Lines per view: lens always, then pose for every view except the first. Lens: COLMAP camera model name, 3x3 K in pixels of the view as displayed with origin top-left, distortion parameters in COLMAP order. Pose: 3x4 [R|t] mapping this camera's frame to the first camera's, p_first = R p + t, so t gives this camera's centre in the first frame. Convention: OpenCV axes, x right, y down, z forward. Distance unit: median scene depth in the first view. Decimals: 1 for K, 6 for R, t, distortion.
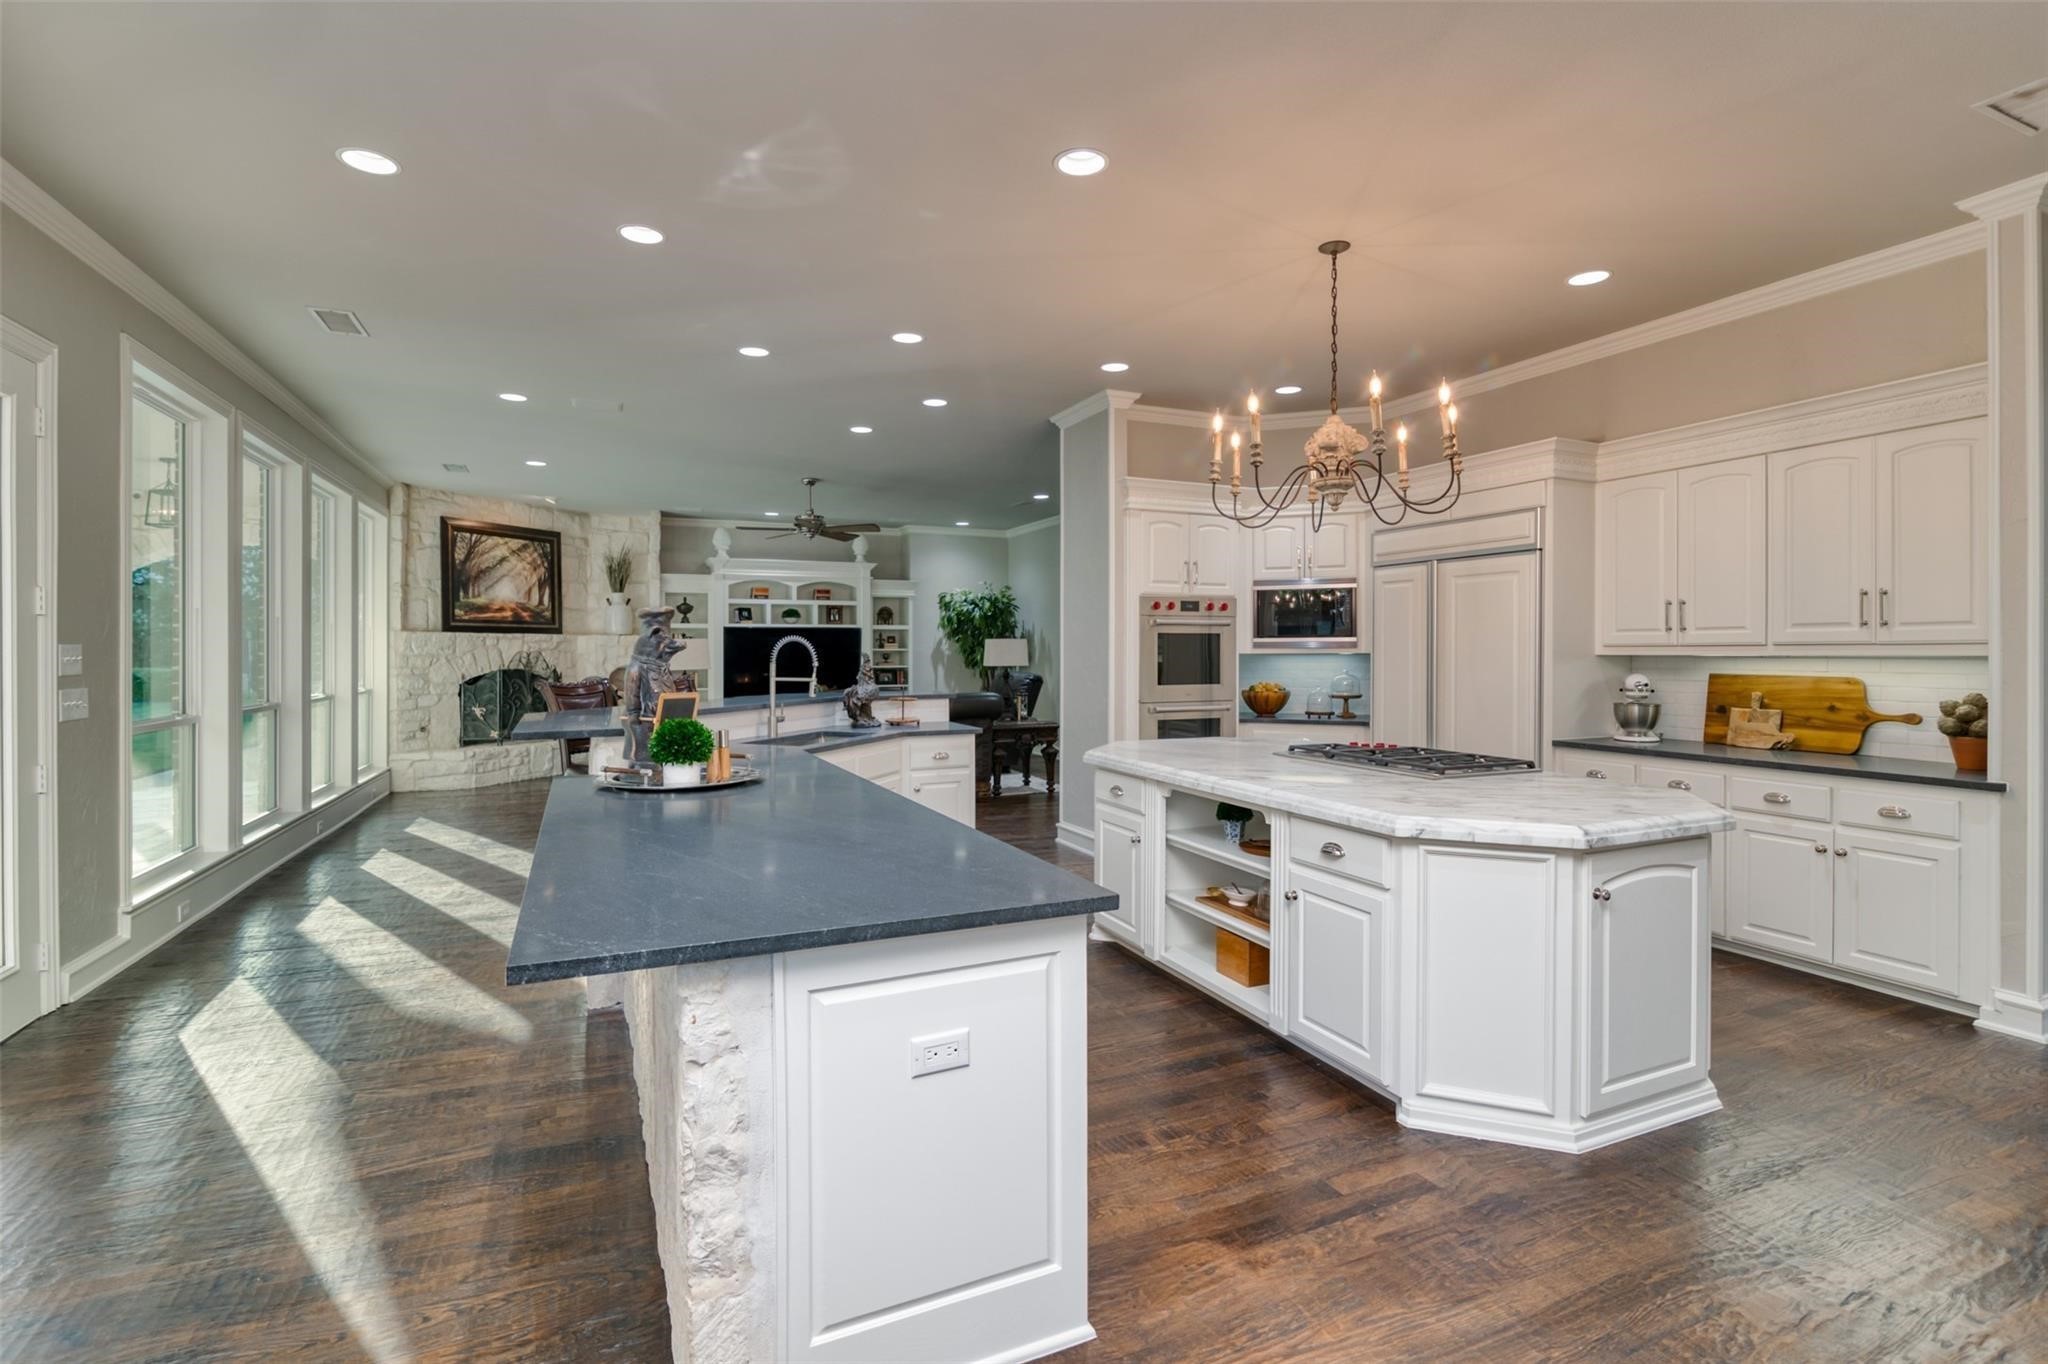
lens RADIAL K [[950.1, 0, 1019.3], [0, 950.1, 647.3], [0, 0, 1]] dist [-0.006467, 0.000660]
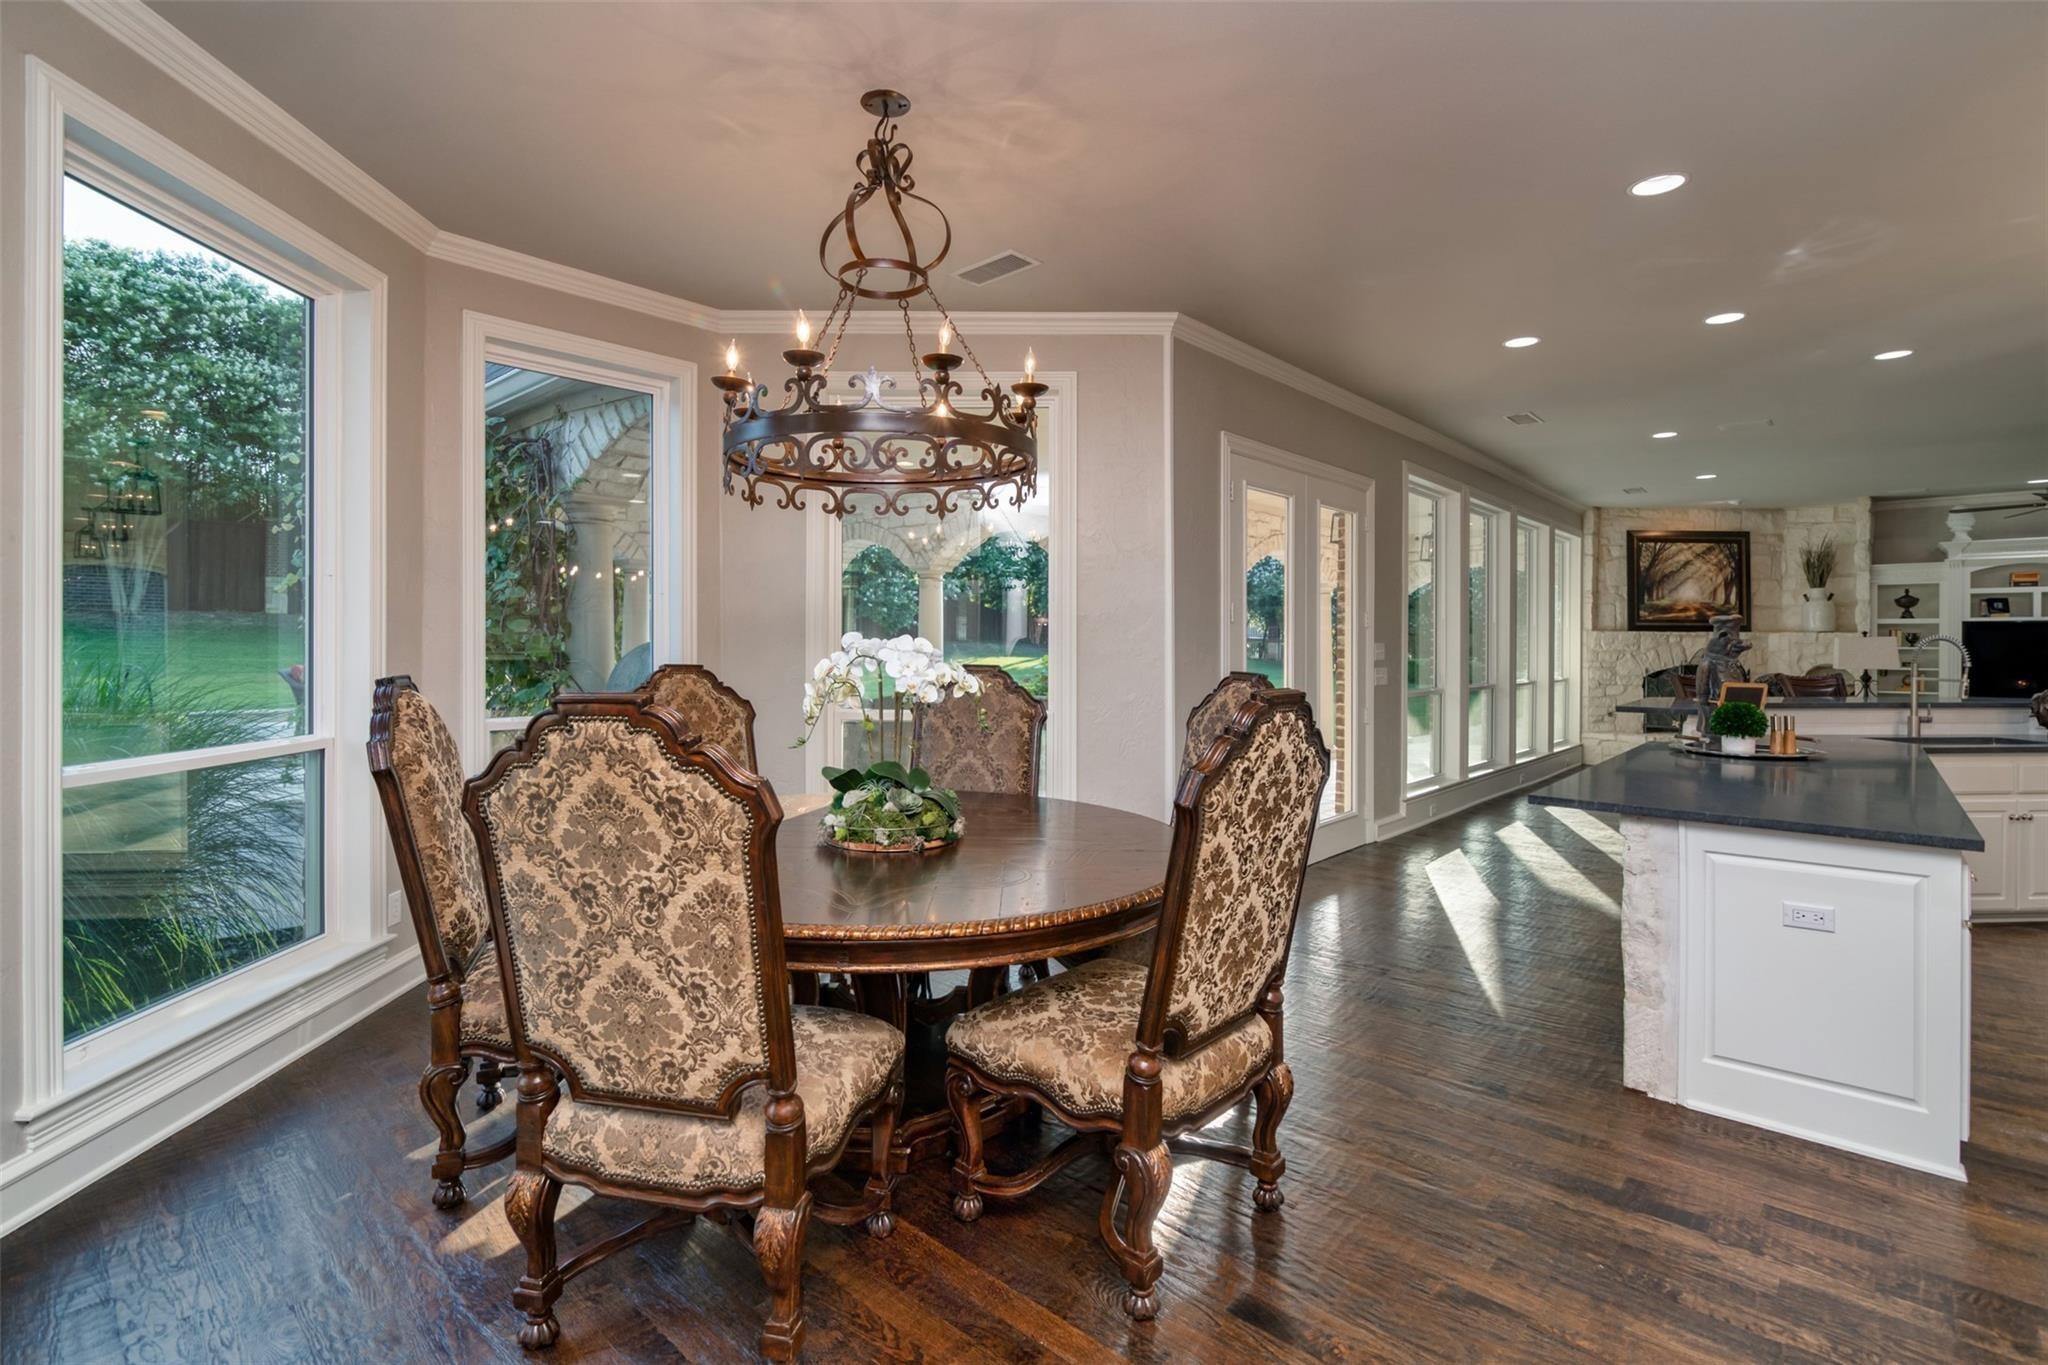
lens RADIAL K [[950.1, 0, 1010.0], [0, 950.1, 644.9], [0, 0, 1]] dist [-0.006467, 0.000660]
pose [[0.396950, 0.003971, -0.917832, 0.152599], [-0.002159, 0.999992, 0.003392, -0.001779], [0.917838, 0.000635, 0.396955, -0.147889]]
